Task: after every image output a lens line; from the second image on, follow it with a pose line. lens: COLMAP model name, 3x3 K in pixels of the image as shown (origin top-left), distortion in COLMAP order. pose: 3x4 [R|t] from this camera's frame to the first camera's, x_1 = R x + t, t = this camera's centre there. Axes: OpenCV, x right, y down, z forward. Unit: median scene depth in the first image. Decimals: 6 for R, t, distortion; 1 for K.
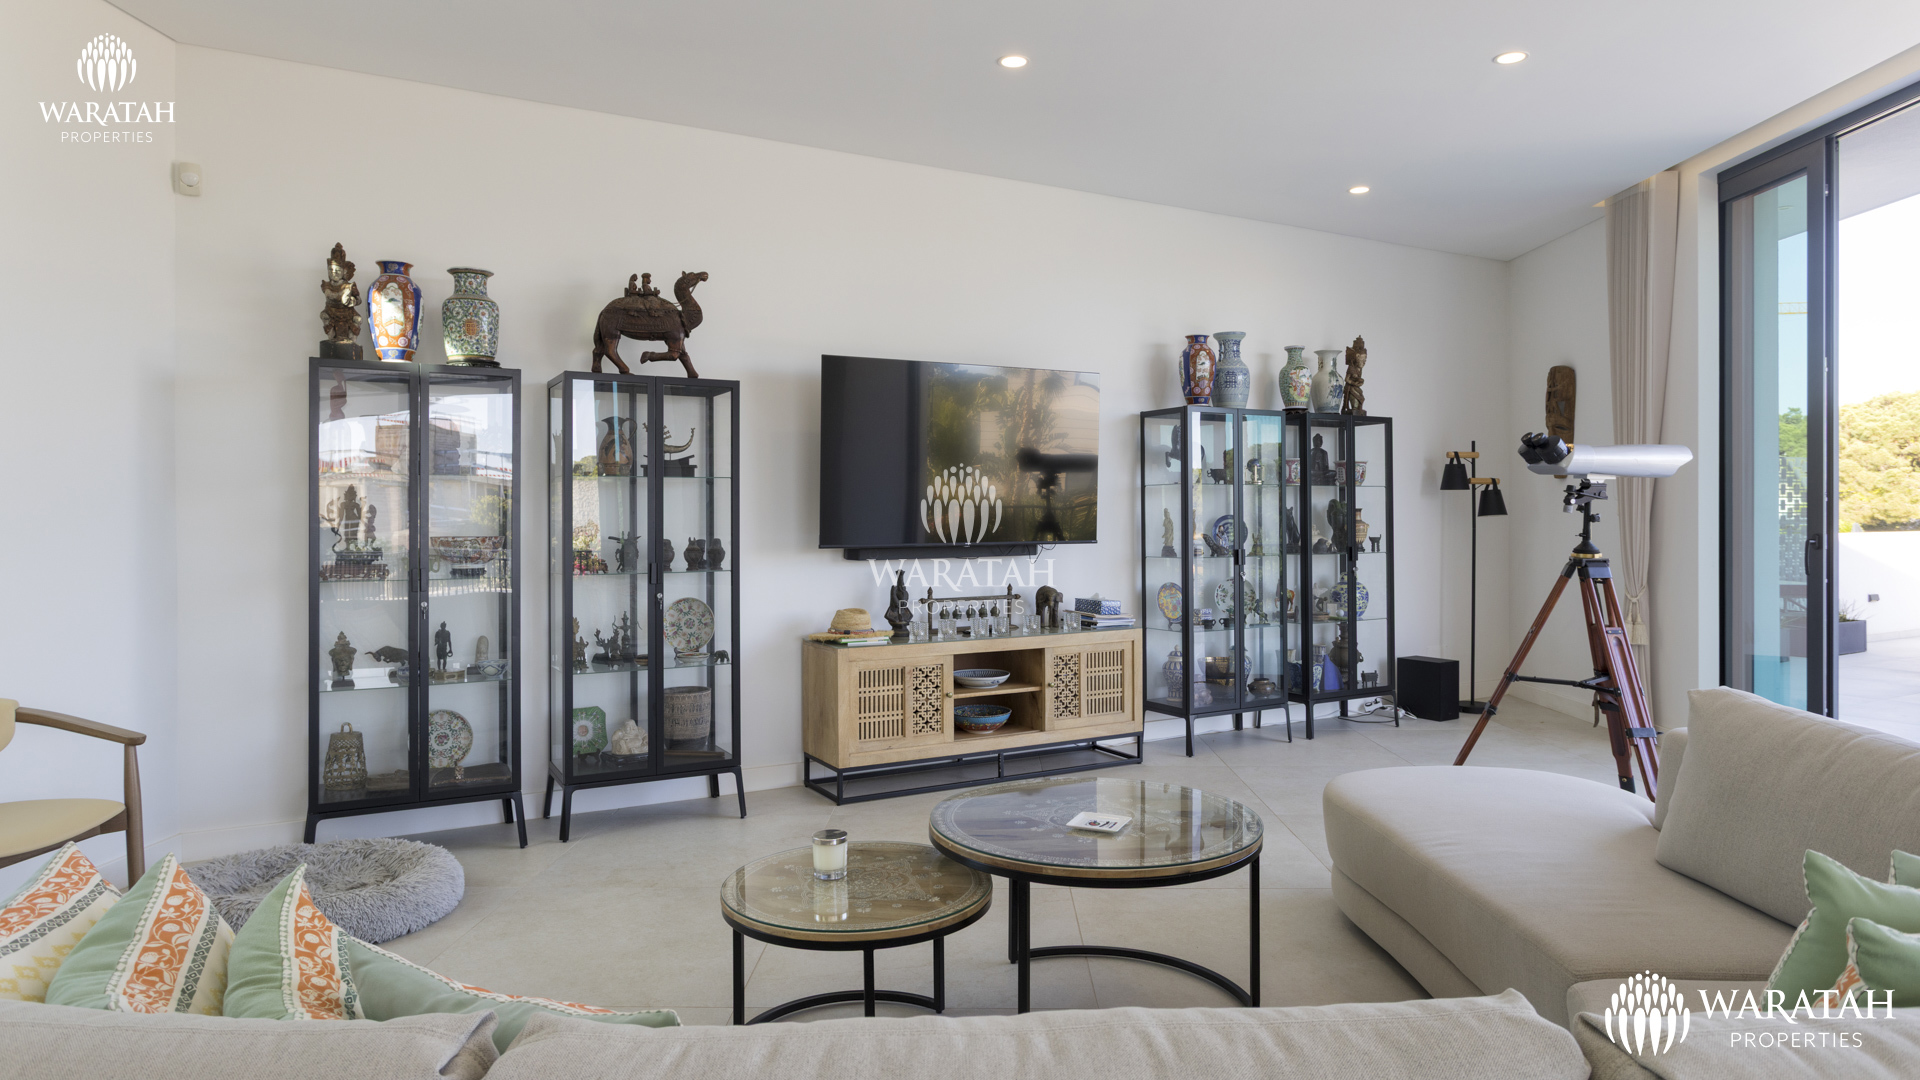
lens RADIAL K [[1173.7, 0, 963.0], [0, 1173.7, 505.4], [0, 0, 1]] dist [-0.002935, 0.000521]
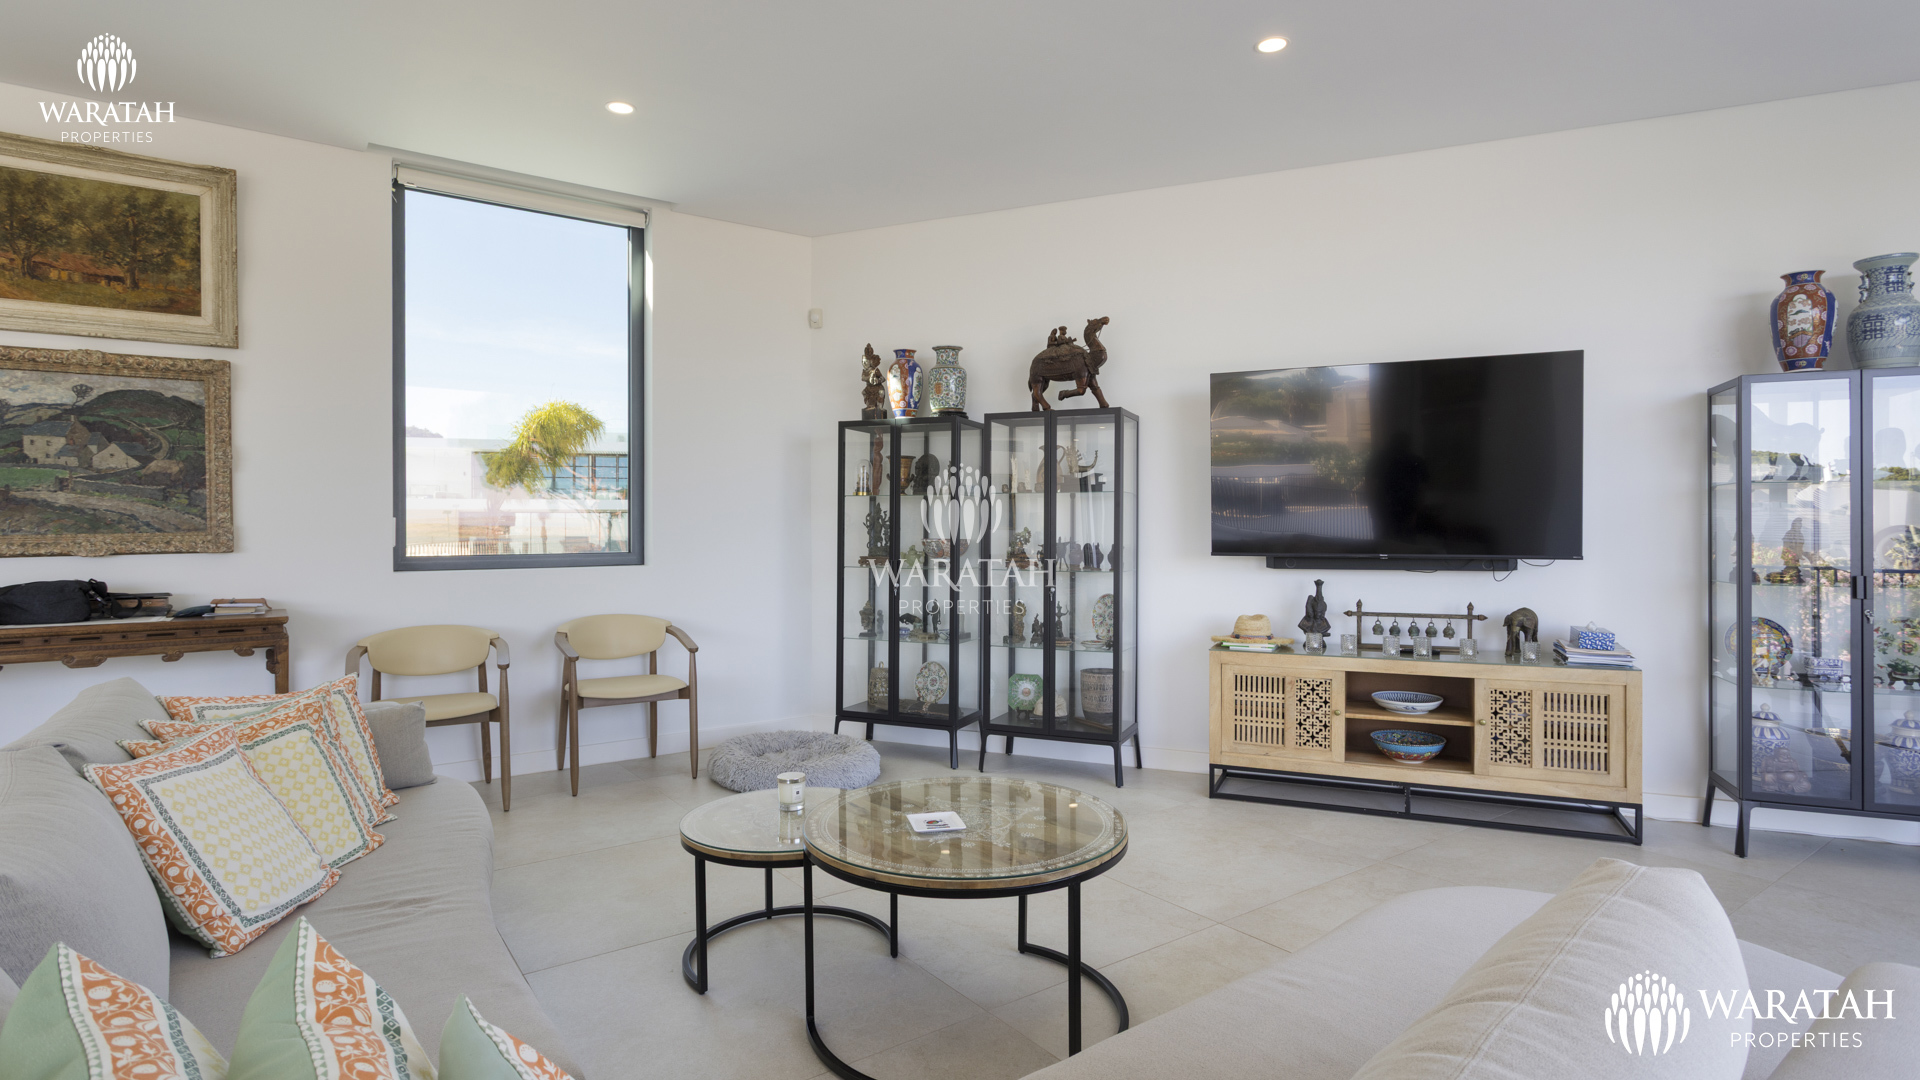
lens RADIAL K [[972.0, 0, 947.2], [0, 972.0, 526.6], [0, 0, 1]] dist [-0.006163, 0.000351]
pose [[0.587415, 0.002668, -0.809282, 0.467599], [0.003031, 0.999980, 0.005497, 0.005077], [0.809280, -0.005682, 0.587395, 0.296273]]
